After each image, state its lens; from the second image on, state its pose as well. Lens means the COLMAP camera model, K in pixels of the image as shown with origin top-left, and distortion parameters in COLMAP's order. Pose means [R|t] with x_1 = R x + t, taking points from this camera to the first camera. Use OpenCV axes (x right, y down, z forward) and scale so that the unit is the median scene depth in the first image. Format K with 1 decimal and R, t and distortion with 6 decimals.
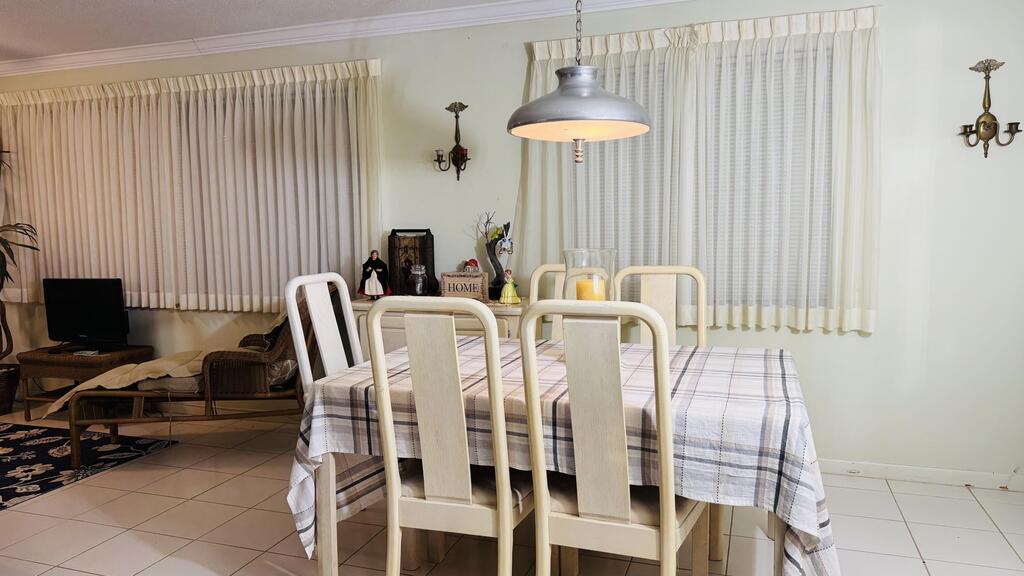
lens RADIAL K [[722.7, 0, 512.0], [0, 722.7, 288.0], [0, 0, 1]] dist [-0.003383, -0.002096]
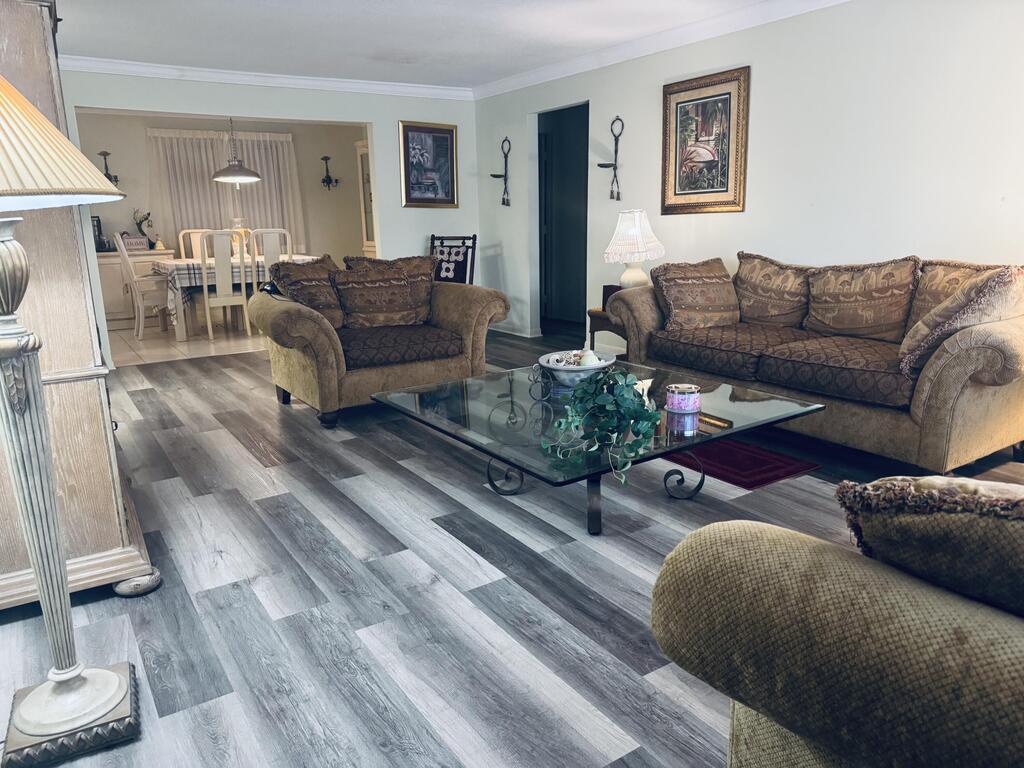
lens RADIAL K [[729.4, 0, 512.0], [0, 729.4, 384.0], [0, 0, 1]] dist [0.024023, -0.036006]
pose [[0.592840, -0.171802, 0.786781, -1.369167], [0.082853, 0.984807, 0.152613, 0.199418], [-0.801047, -0.025288, 0.598067, -1.382684]]
